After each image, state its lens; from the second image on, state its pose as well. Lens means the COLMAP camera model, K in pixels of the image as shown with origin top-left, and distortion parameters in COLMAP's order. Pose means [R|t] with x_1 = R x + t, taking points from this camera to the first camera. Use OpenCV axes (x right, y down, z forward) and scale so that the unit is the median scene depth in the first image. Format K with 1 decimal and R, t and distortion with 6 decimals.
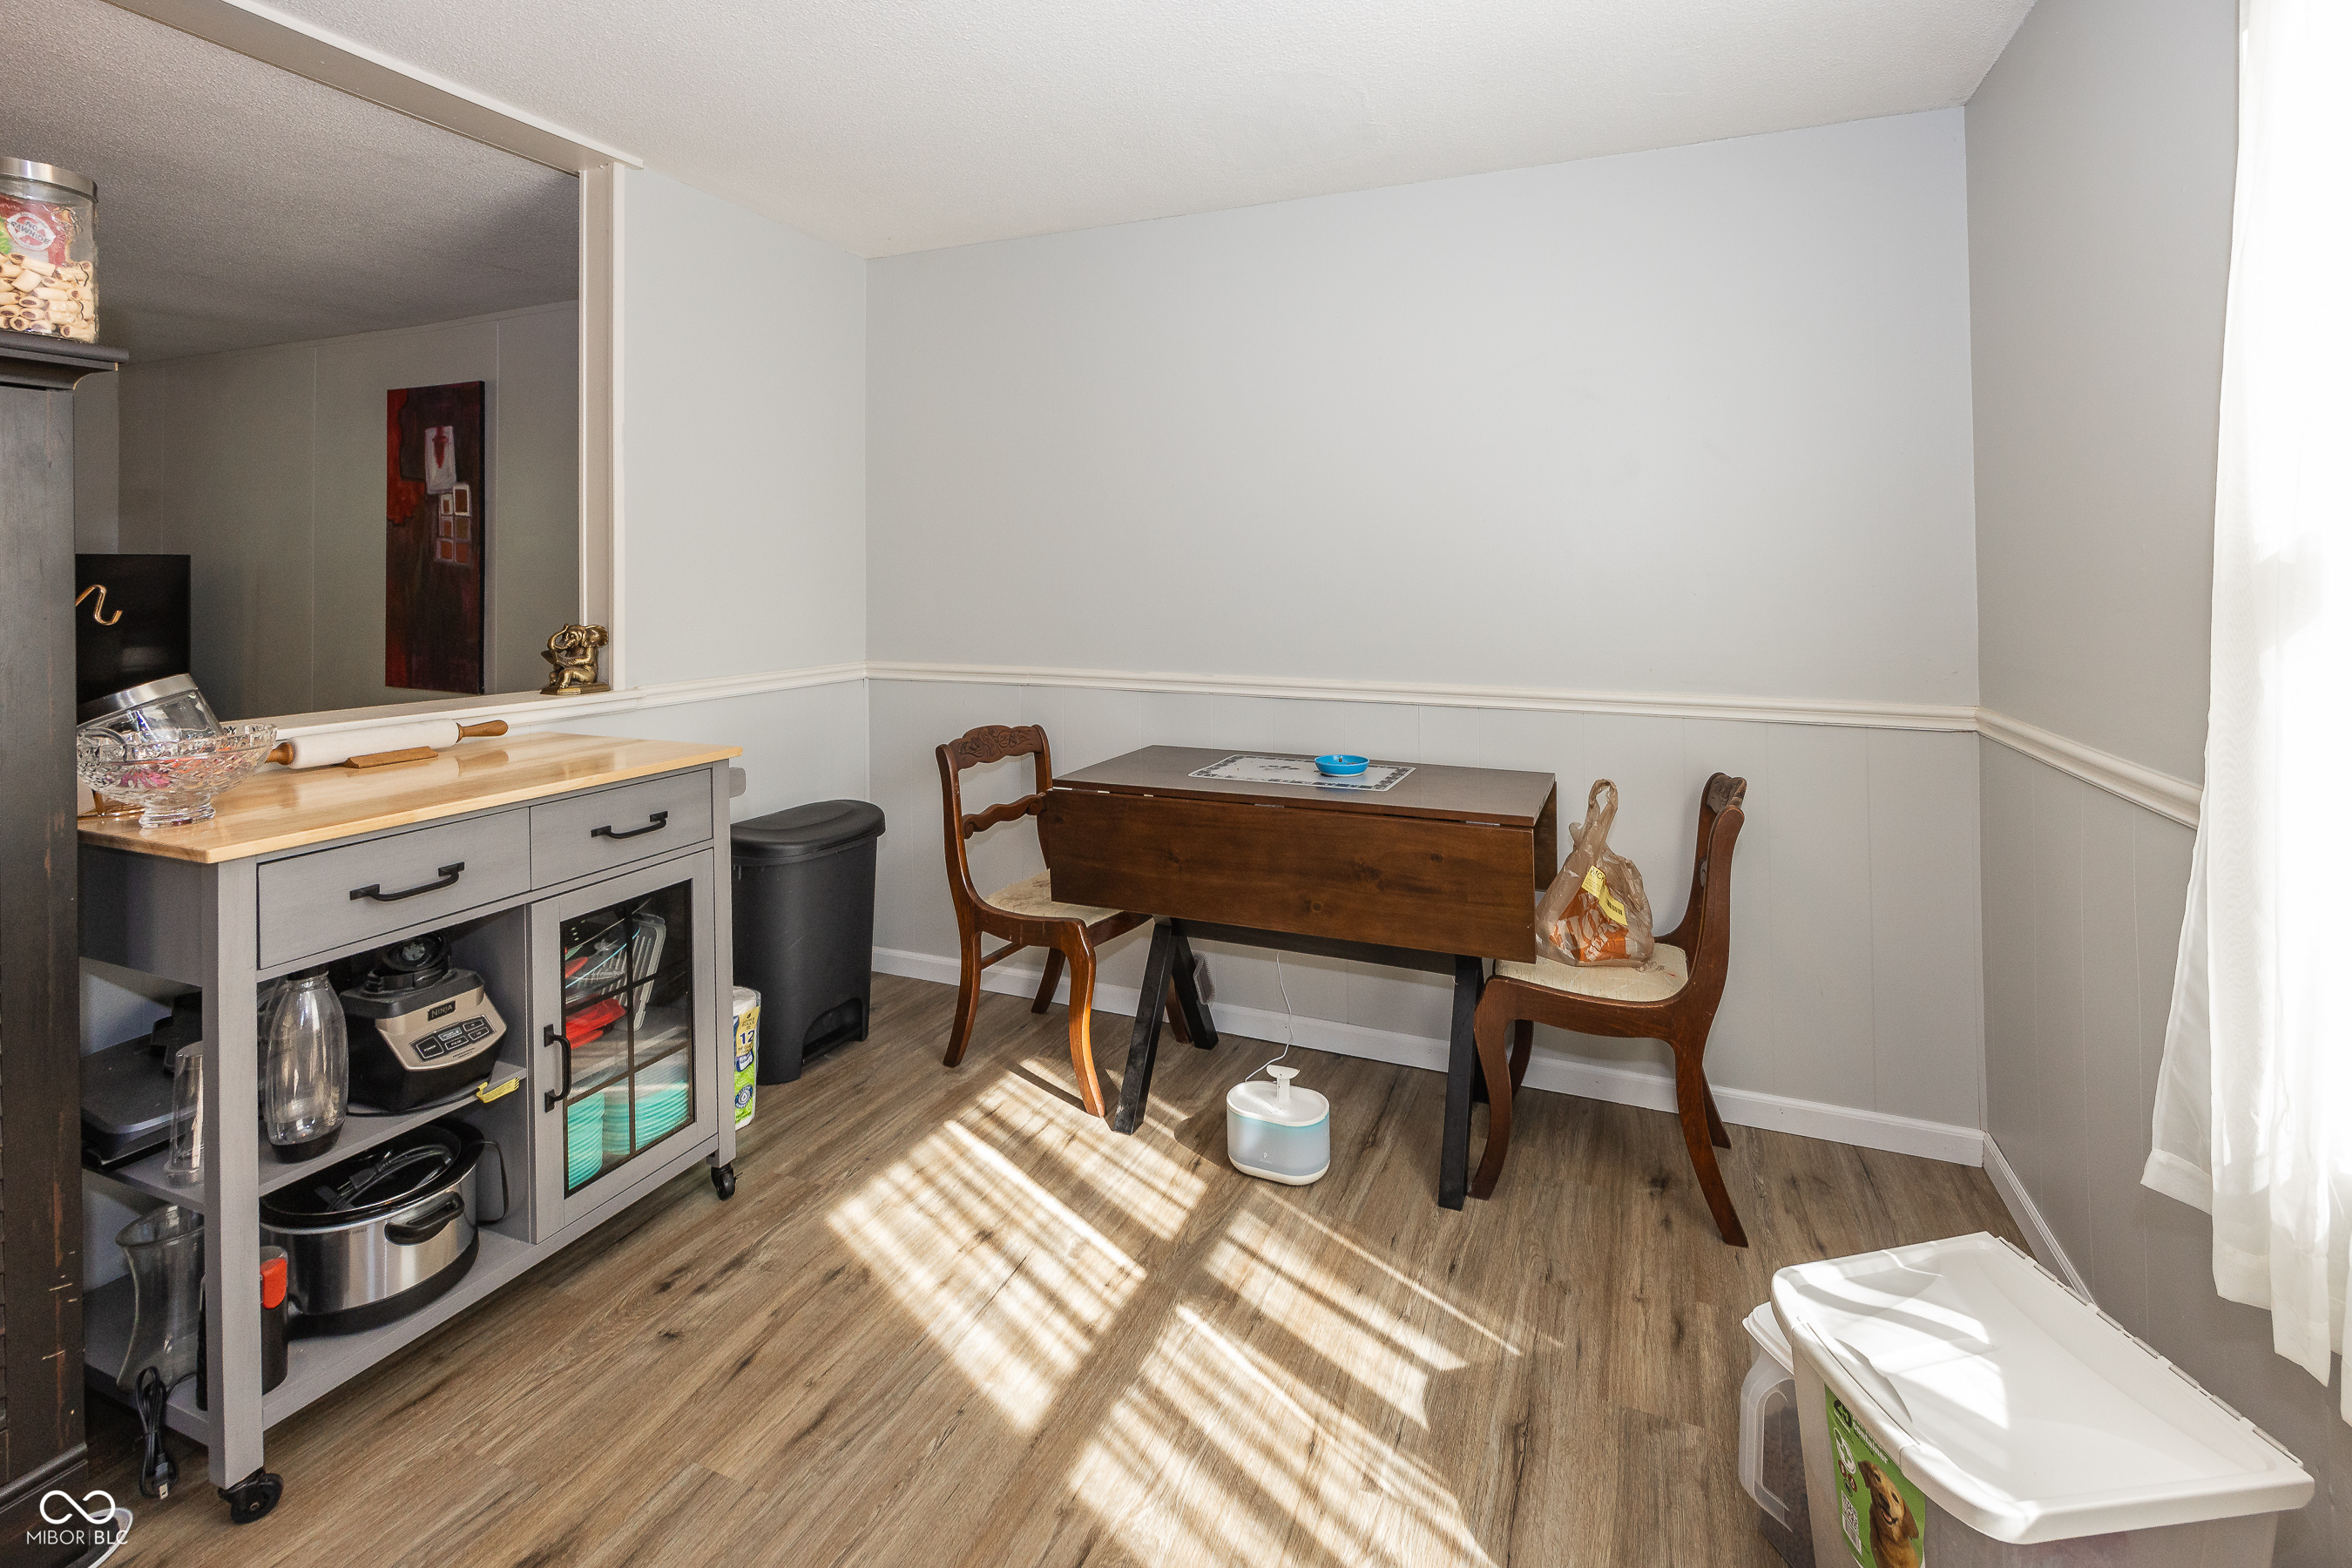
lens RADIAL K [[968.8, 0, 1288.2], [0, 968.8, 568.5], [0, 0, 1]] dist [0.000045, 0.000098]
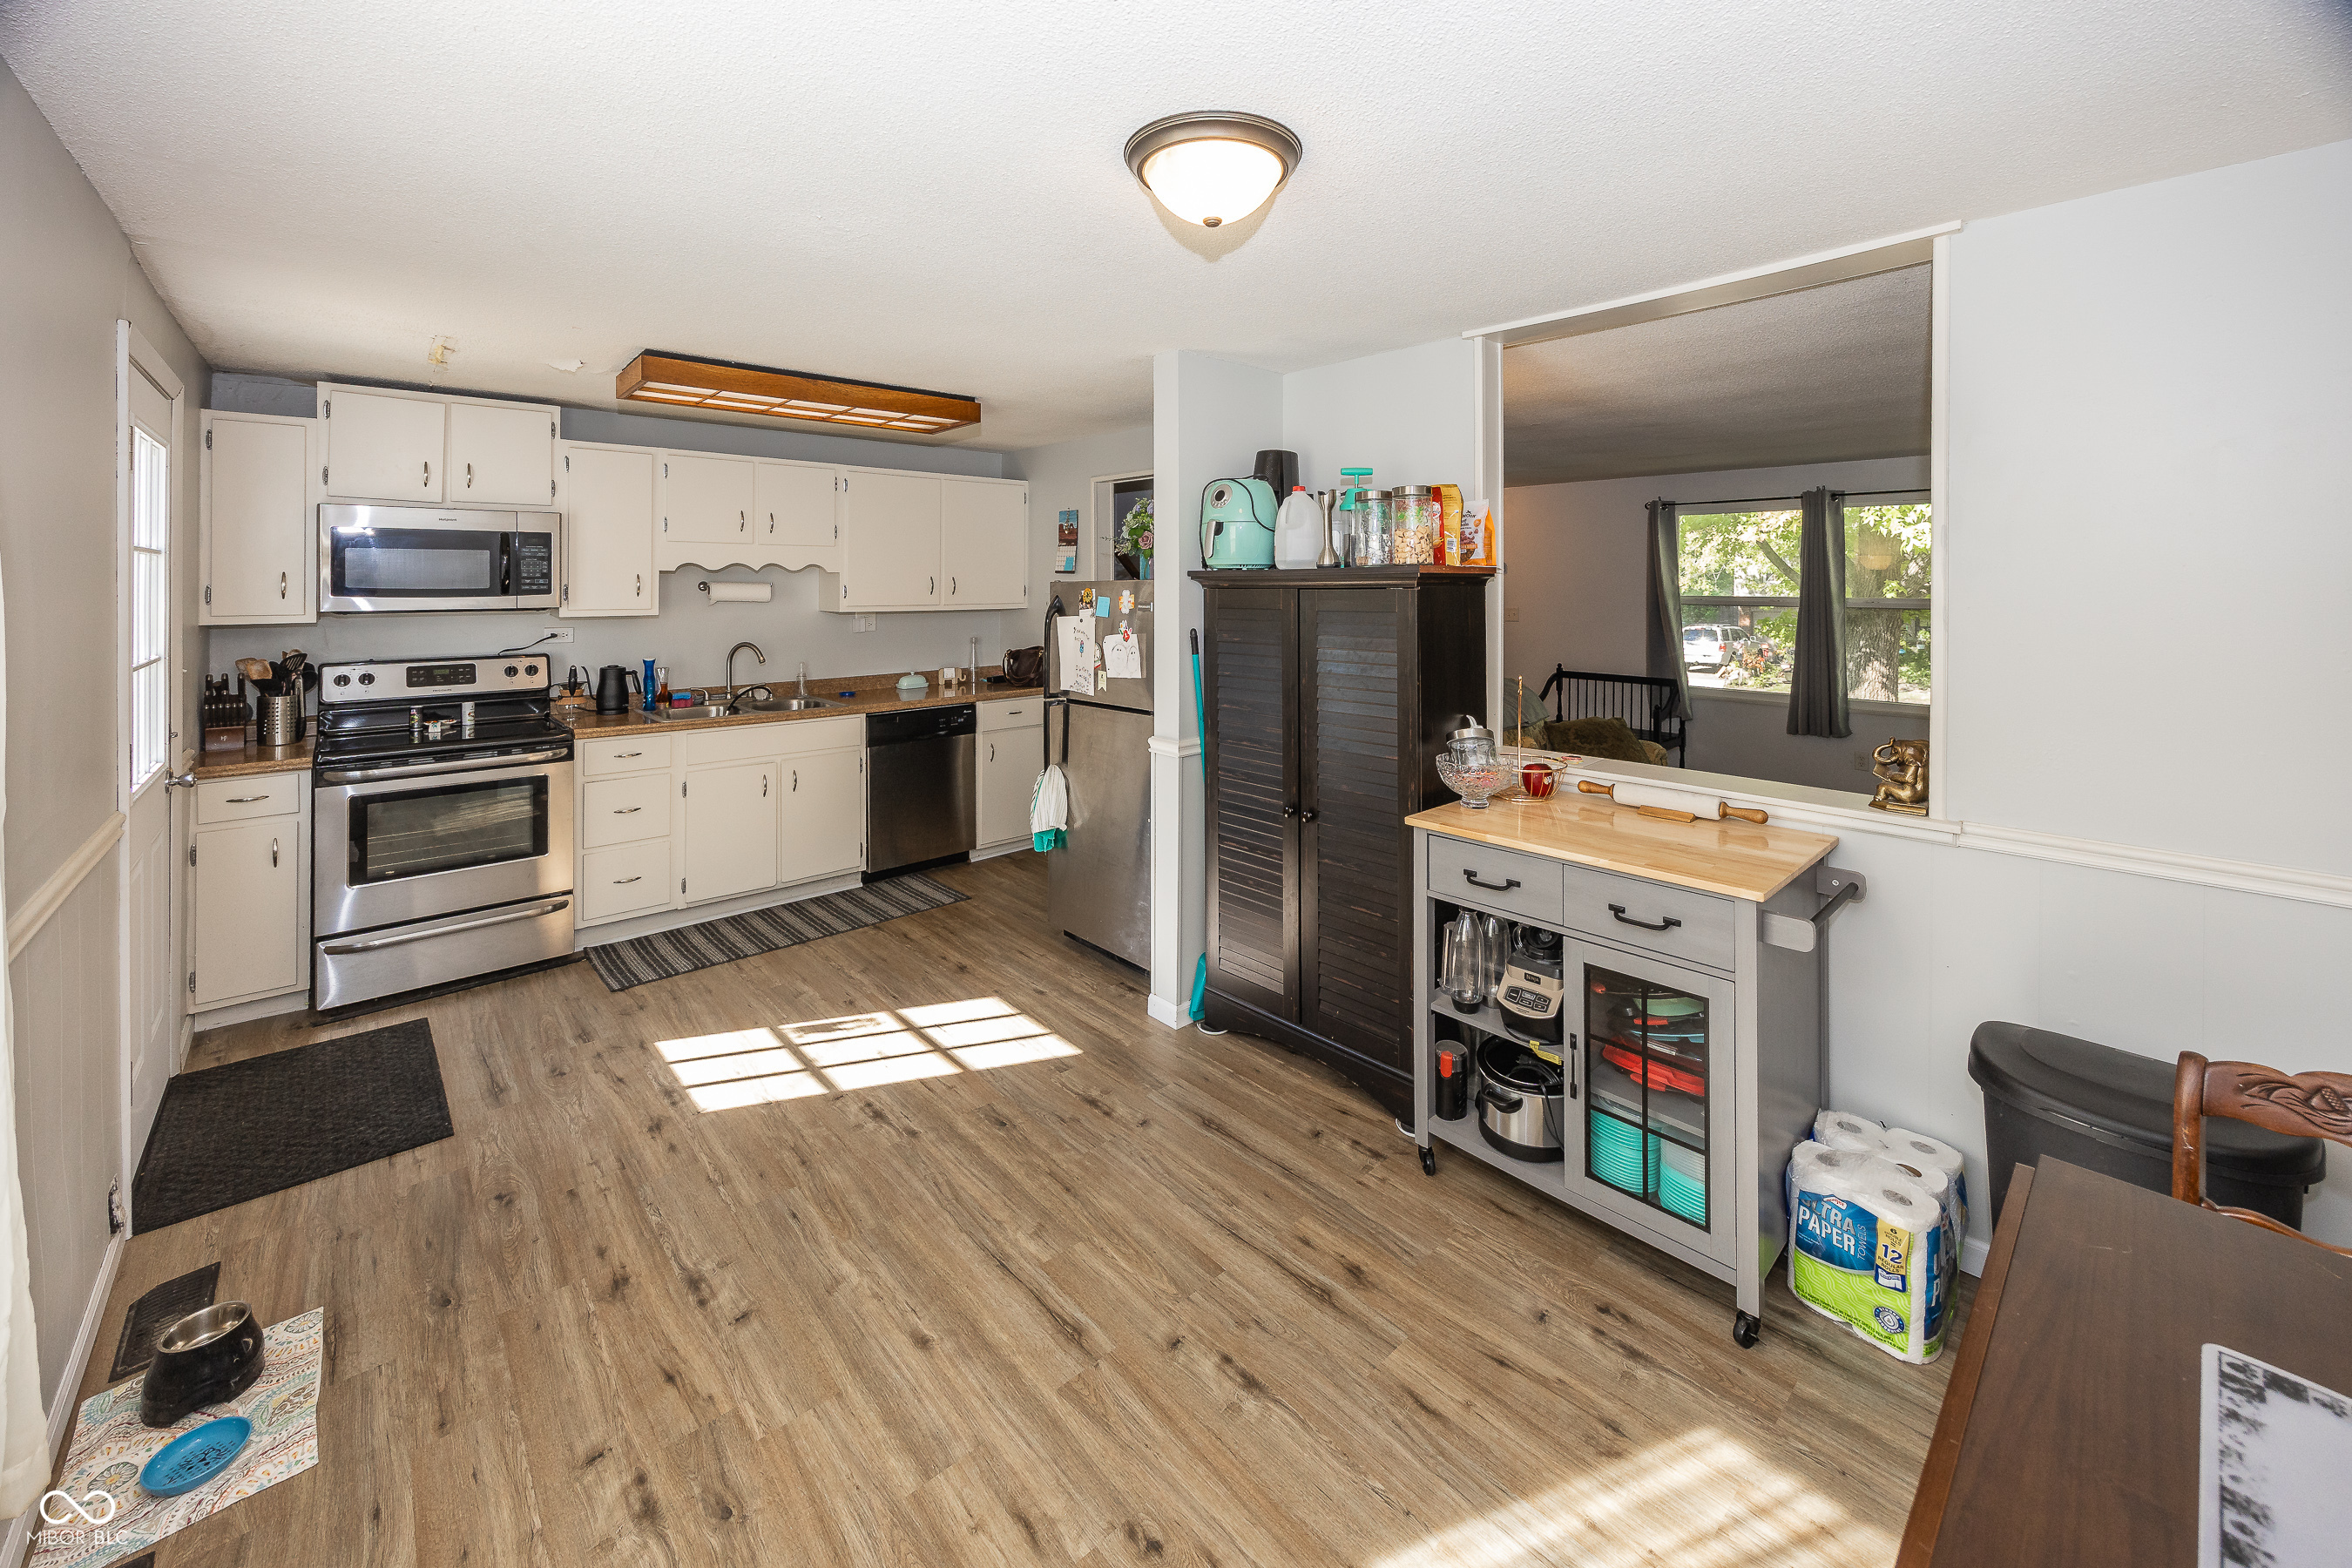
lens RADIAL K [[929.7, 0, 1173.2], [0, 929.7, 596.7], [0, 0, 1]] dist [0.001135, 0.000552]
pose [[-0.476758, 0.015030, -0.878906, 0.486348], [0.013107, 0.999864, 0.009989, -0.116613], [0.878937, -0.006758, -0.476890, 0.906995]]
